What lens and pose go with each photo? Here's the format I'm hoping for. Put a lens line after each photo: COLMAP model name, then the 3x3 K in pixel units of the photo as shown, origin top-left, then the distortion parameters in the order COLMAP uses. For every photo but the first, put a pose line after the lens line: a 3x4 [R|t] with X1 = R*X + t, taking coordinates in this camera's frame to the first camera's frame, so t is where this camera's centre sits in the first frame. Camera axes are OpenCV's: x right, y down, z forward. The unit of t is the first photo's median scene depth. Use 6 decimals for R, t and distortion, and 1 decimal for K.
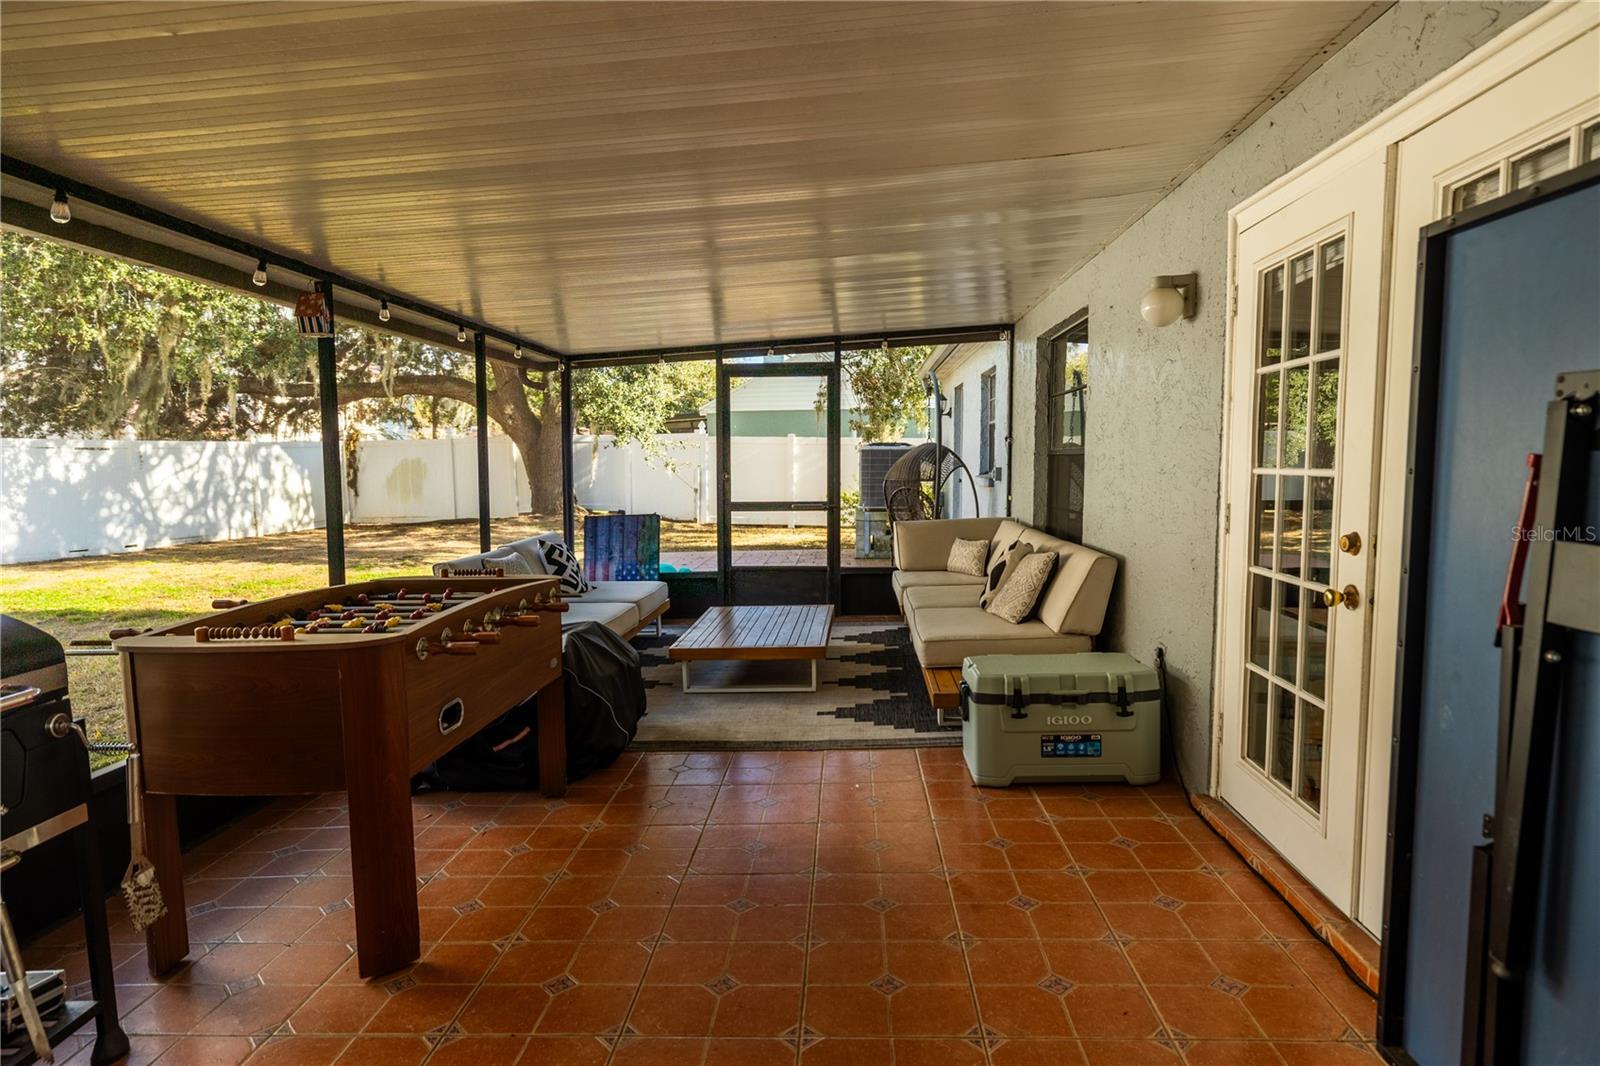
lens RADIAL K [[912.0, 0, 800.2], [0, 912.0, 537.3], [0, 0, 1]] dist [0.001137, 0.000109]
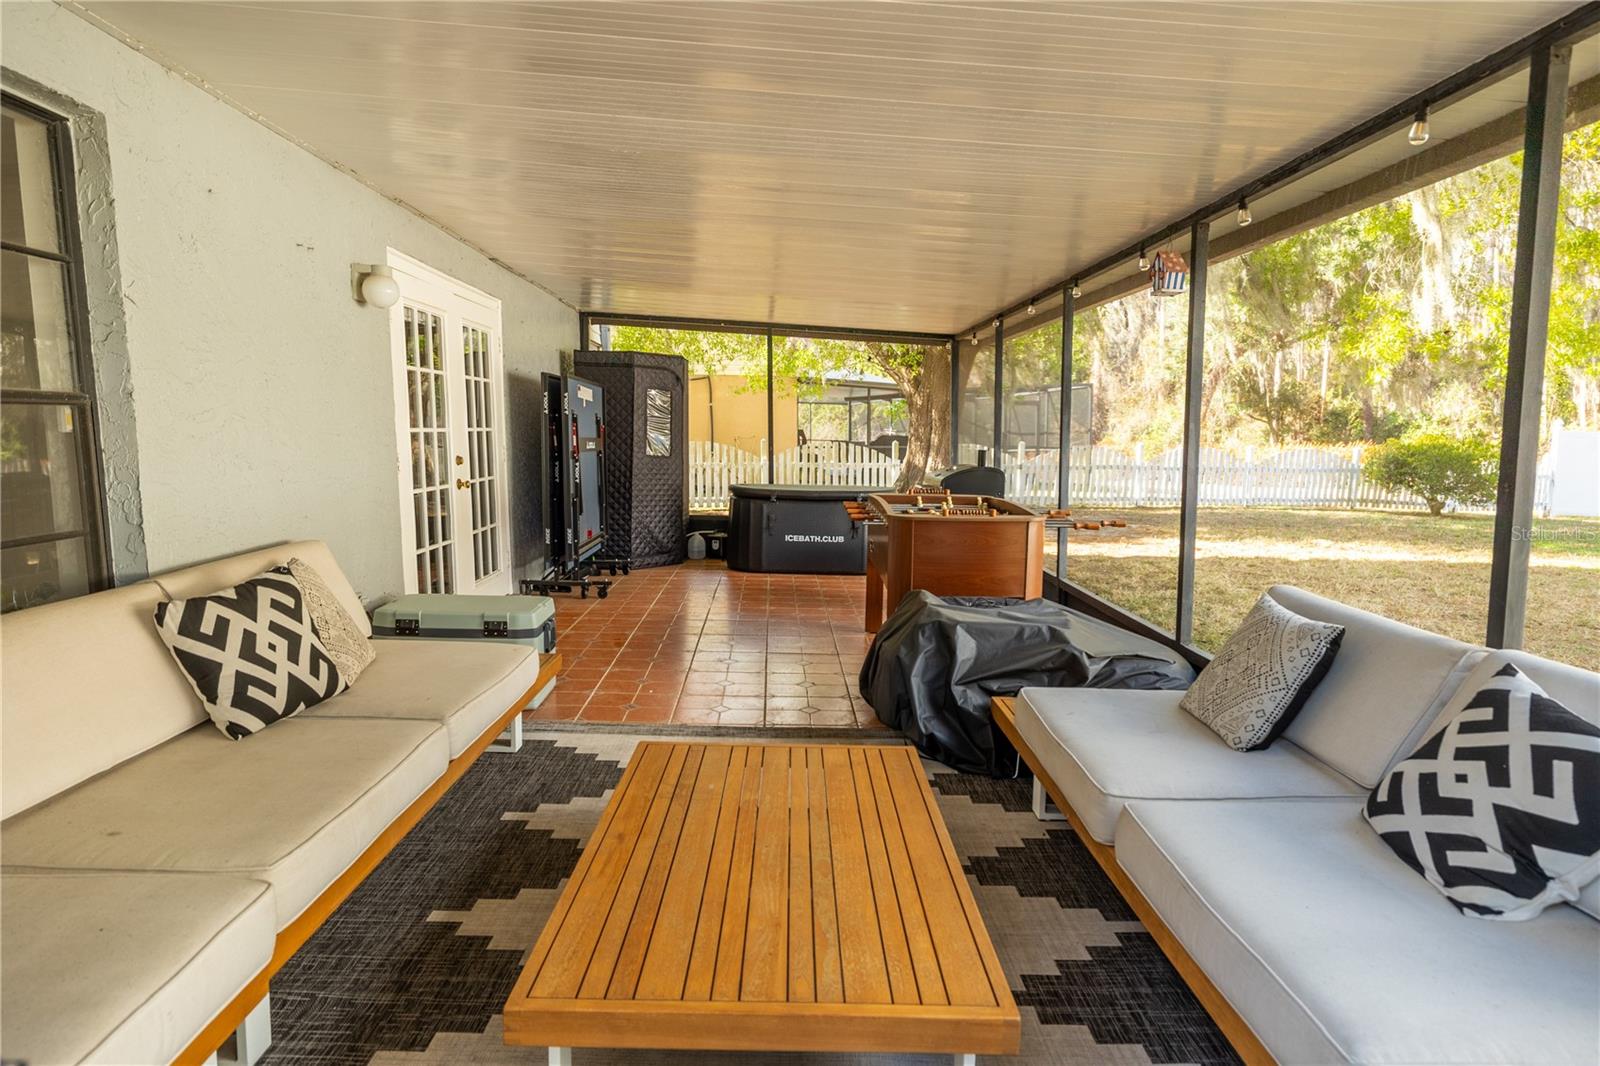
lens RADIAL K [[912.0, 0, 799.0], [0, 912.0, 532.4], [0, 0, 1]] dist [0.001137, 0.000109]
pose [[-0.996902, 0.016932, -0.076816, -0.037227], [0.001120, 0.979514, 0.201373, -0.149150], [0.078652, 0.200663, -0.976498, 1.825311]]
